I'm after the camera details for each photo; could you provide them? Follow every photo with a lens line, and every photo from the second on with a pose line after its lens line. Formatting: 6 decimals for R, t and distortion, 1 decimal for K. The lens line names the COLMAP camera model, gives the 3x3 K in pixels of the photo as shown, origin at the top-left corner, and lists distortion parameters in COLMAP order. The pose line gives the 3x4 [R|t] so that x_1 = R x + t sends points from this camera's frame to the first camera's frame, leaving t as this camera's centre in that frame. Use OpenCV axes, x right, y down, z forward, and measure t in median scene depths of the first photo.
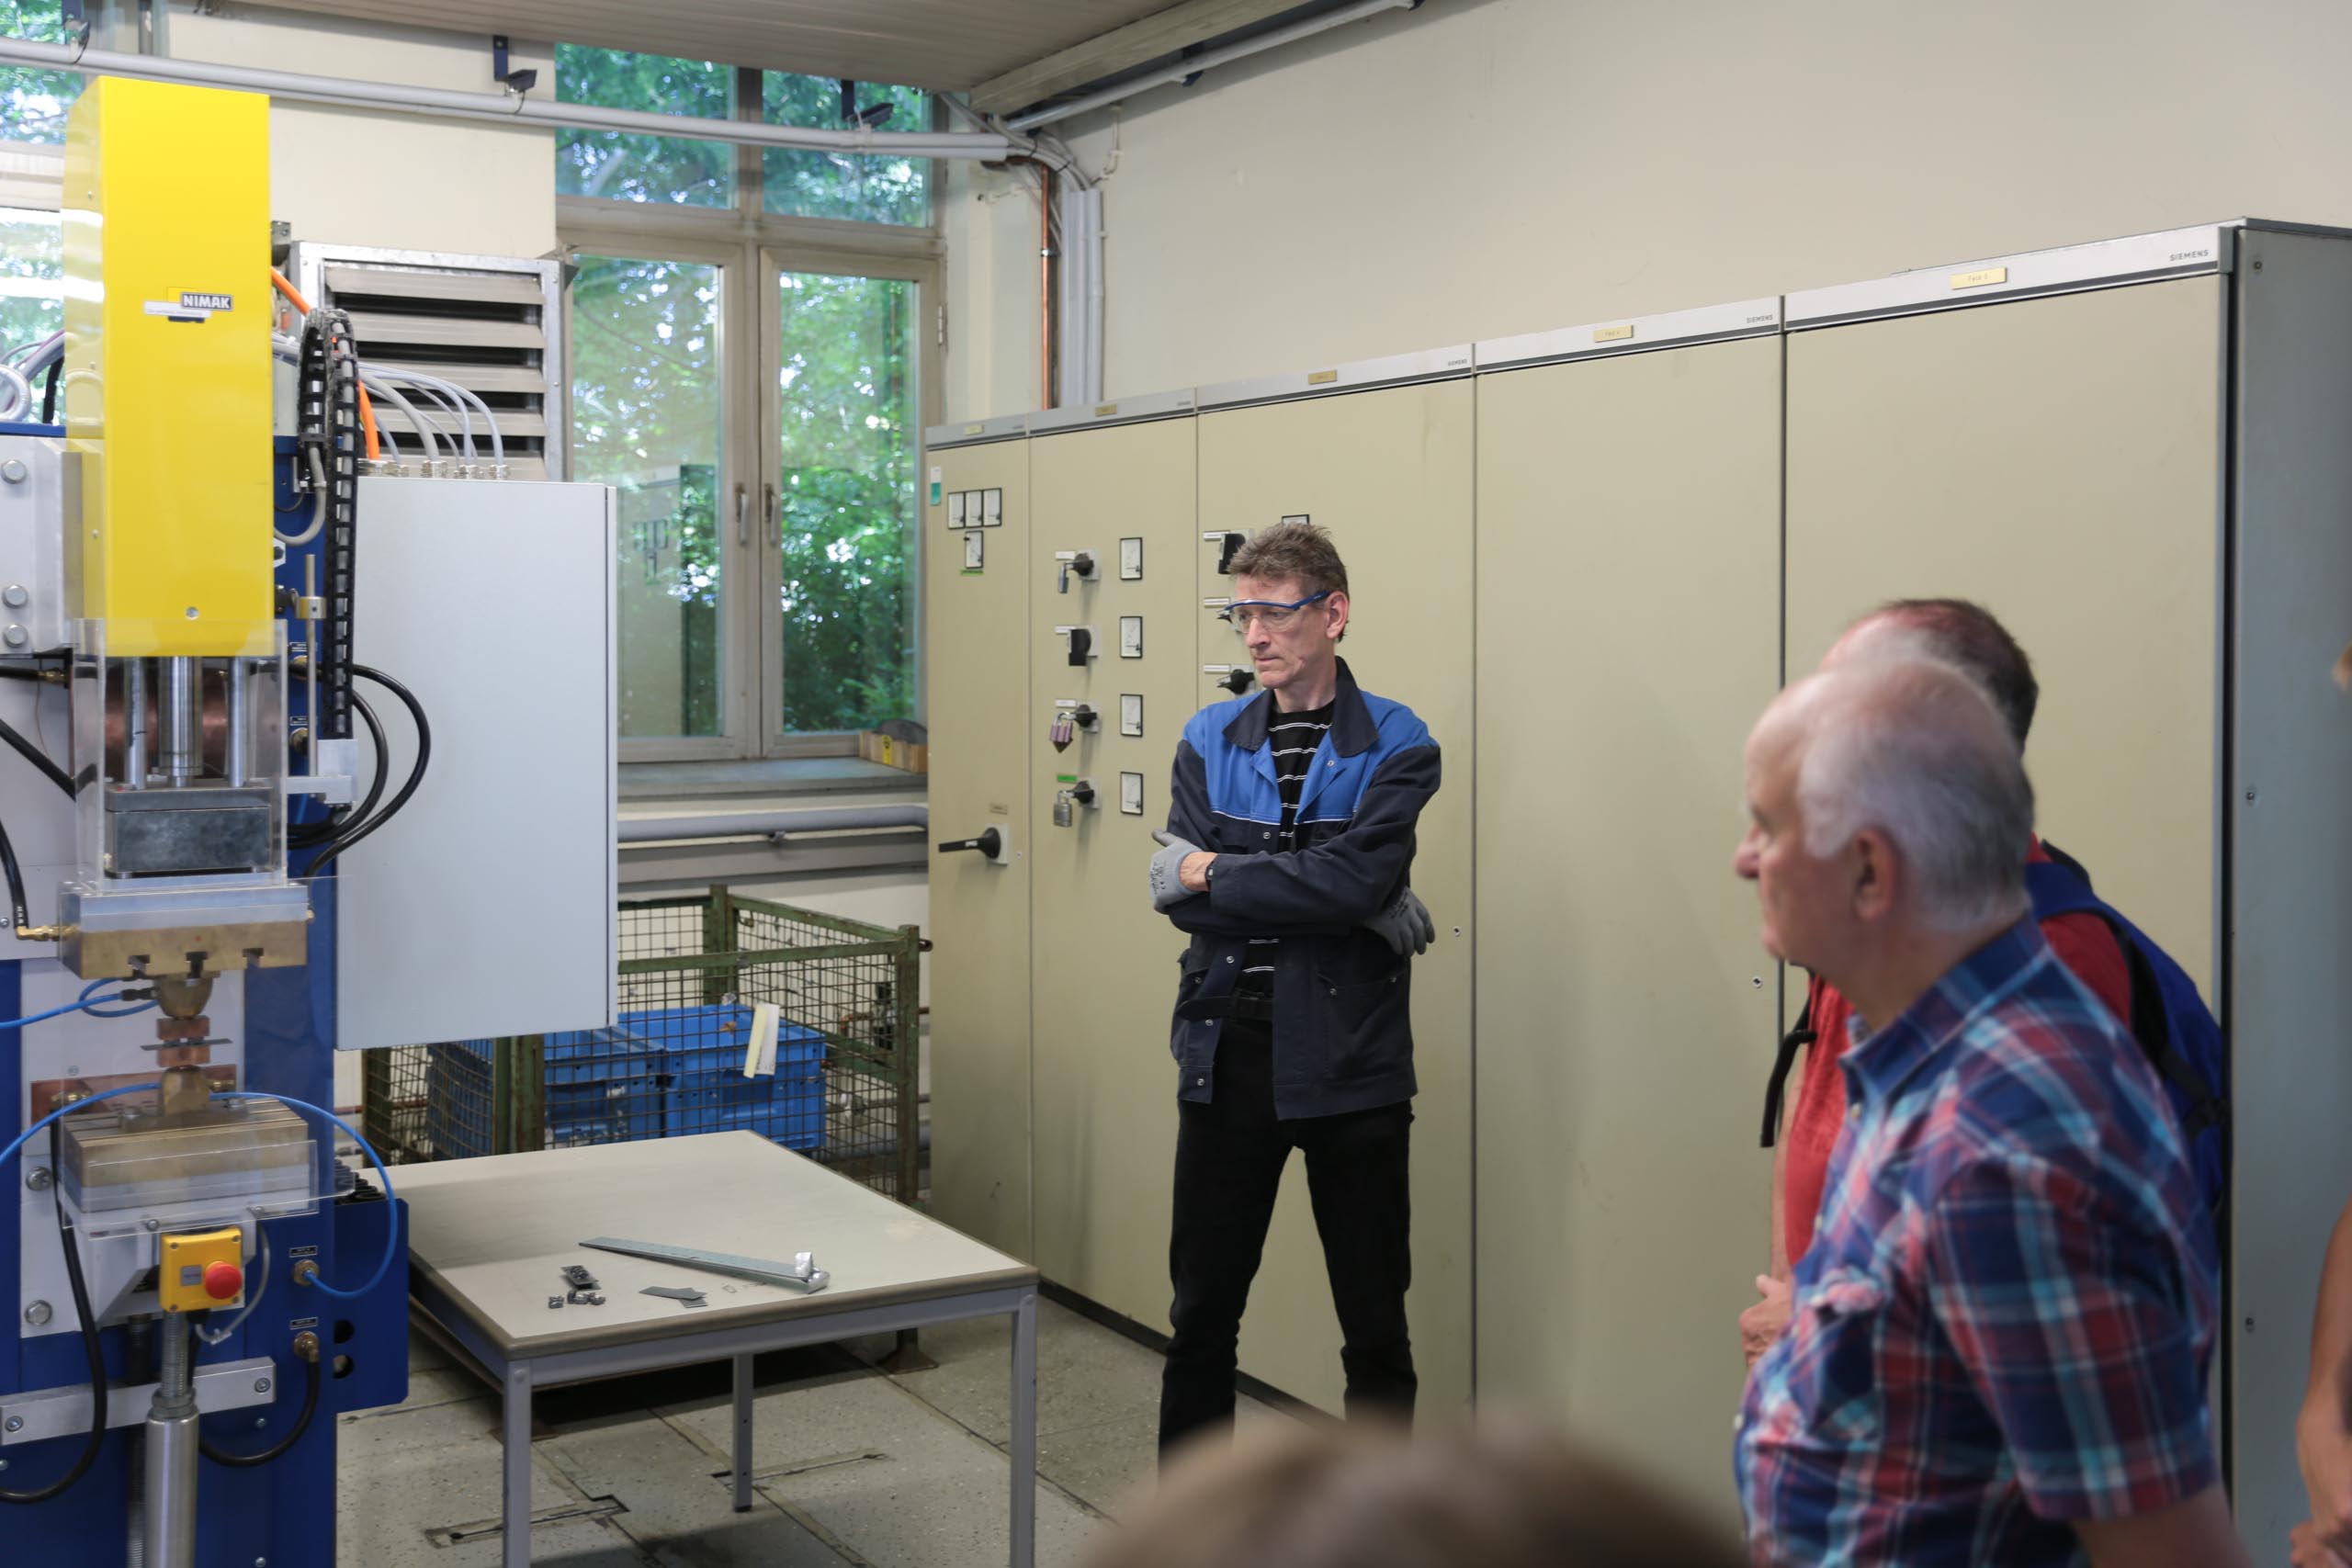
lens RADIAL K [[2594.5, 0, 1176.8], [0, 2594.5, 779.0], [0, 0, 1]] dist [0.018628, 0.000000]
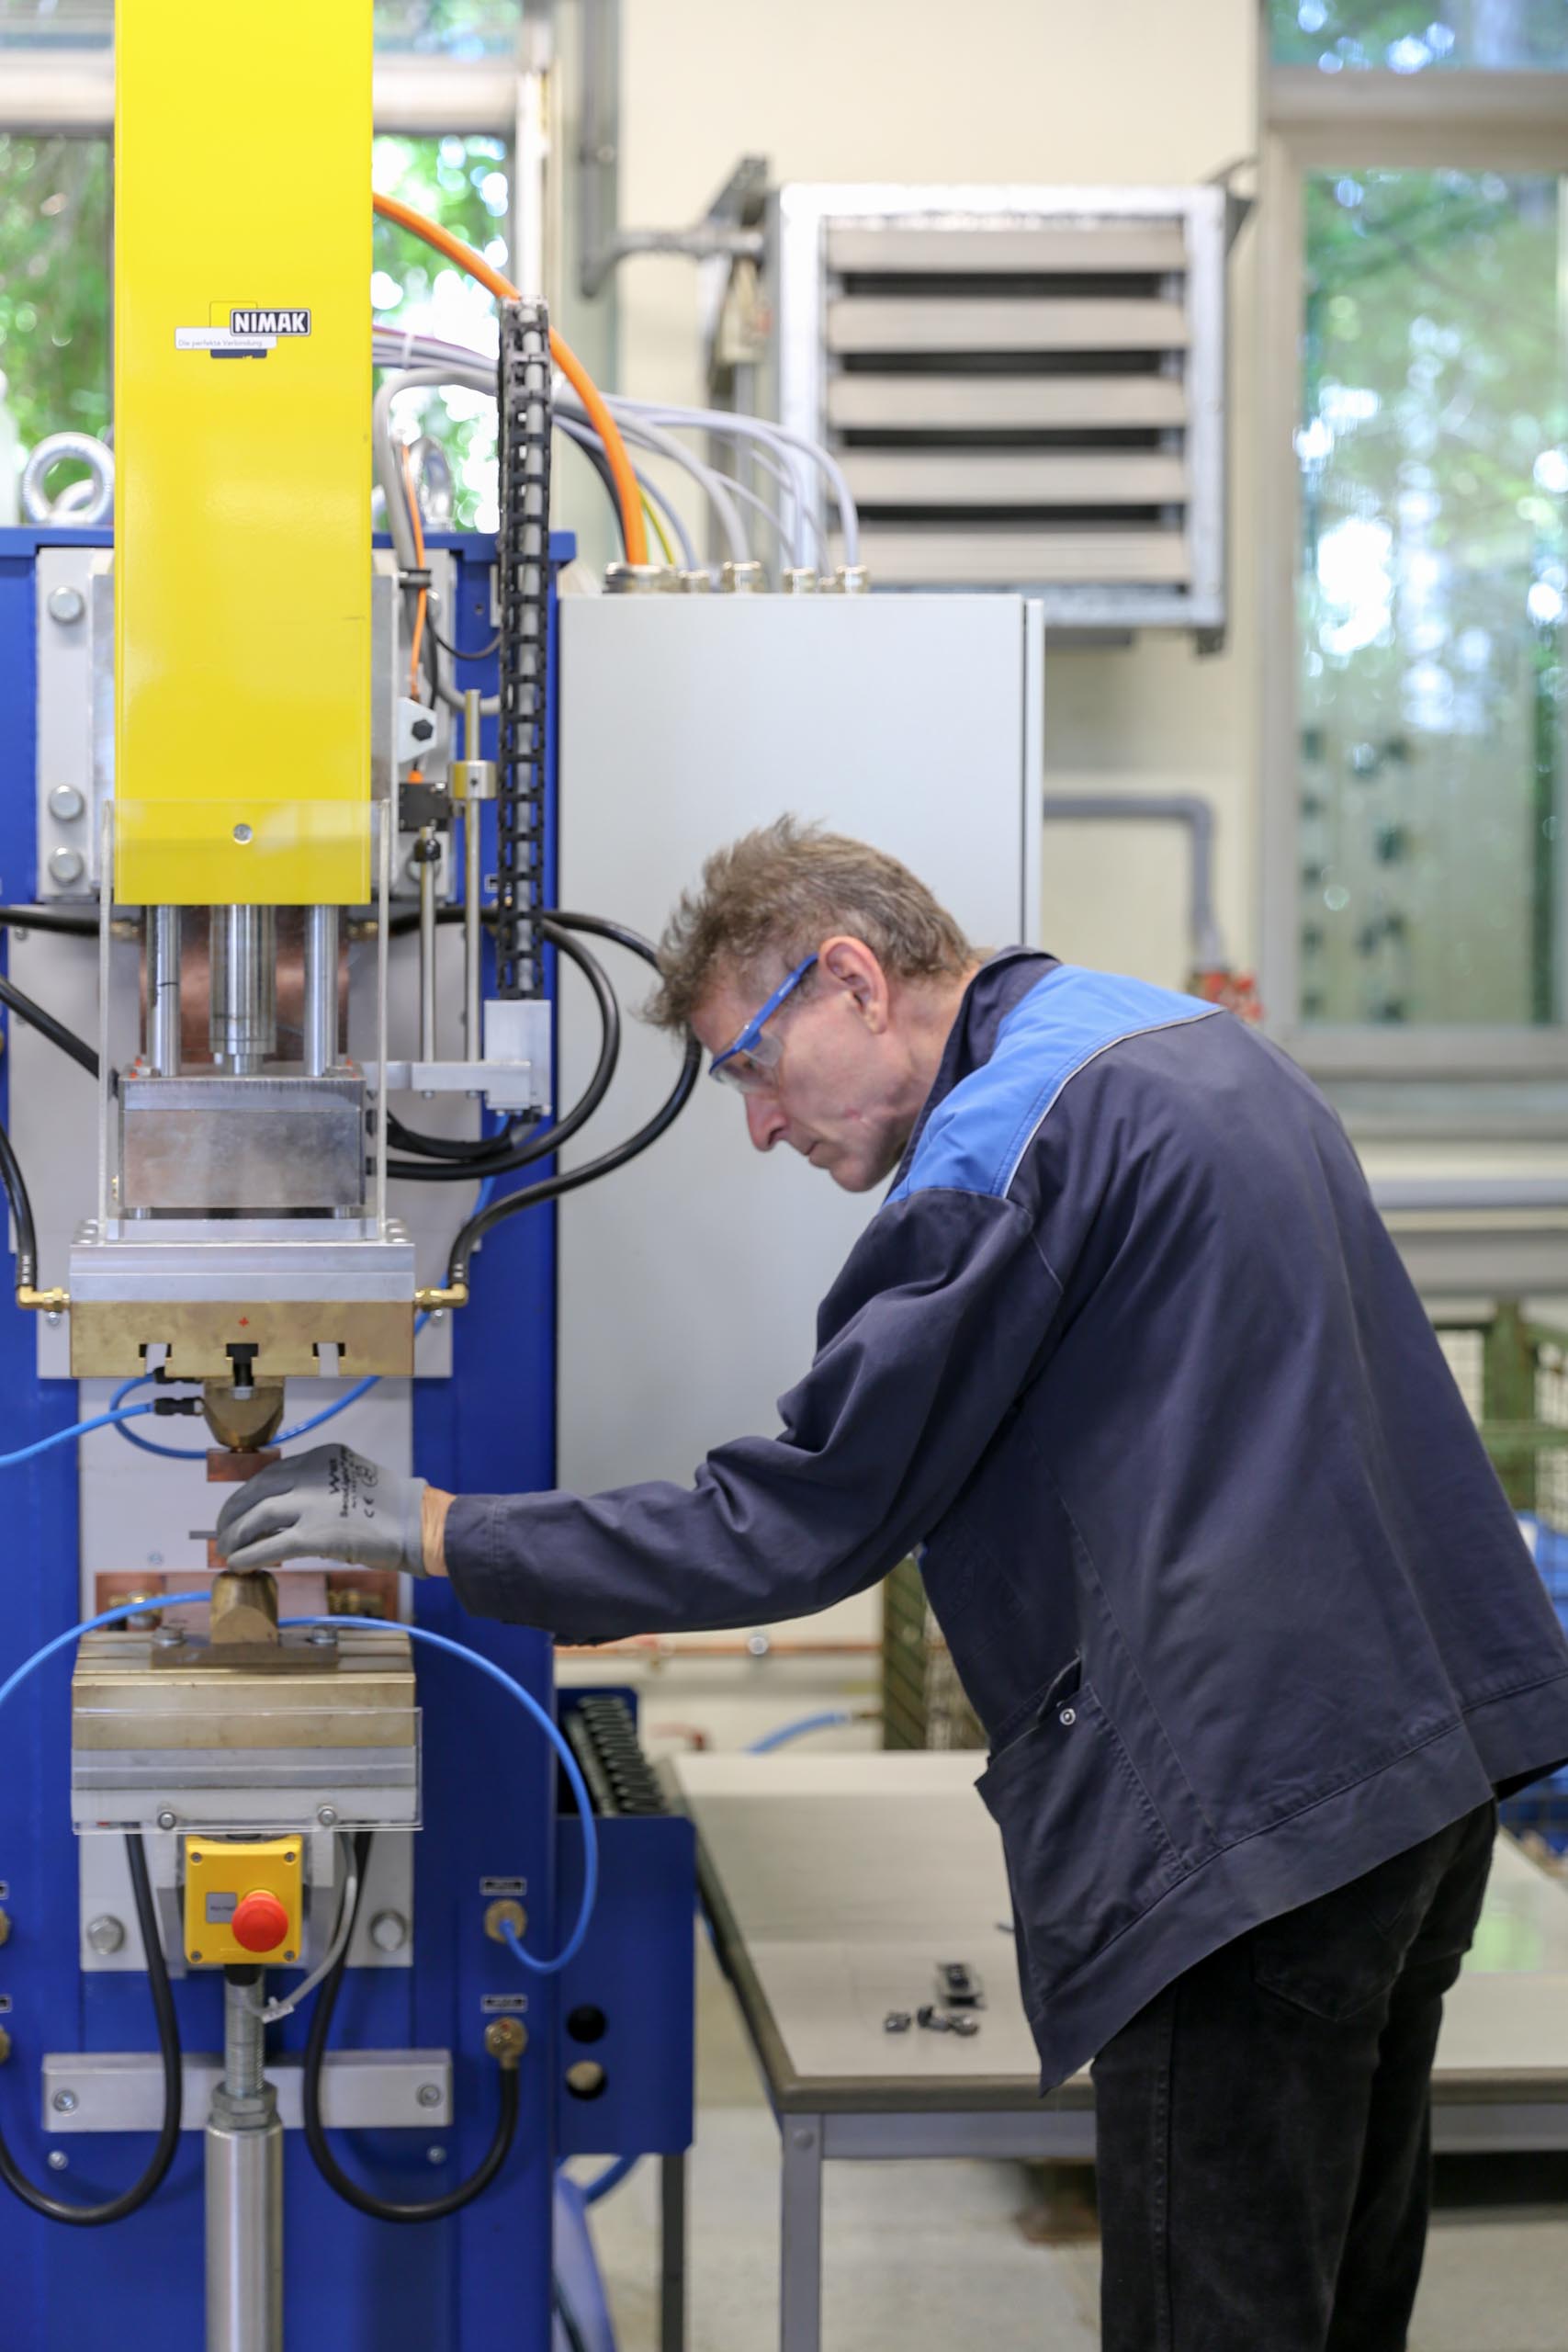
lens RADIAL K [[4595.2, 0, 783.9], [0, 4595.2, 1174.5], [0, 0, 1]] dist [-0.096810, 0.000000]
pose [[0.872807, 0.037984, -0.486585, 0.242500], [-0.025518, 0.999155, 0.032223, -0.020033], [0.487398, -0.015708, 0.873039, 0.110997]]
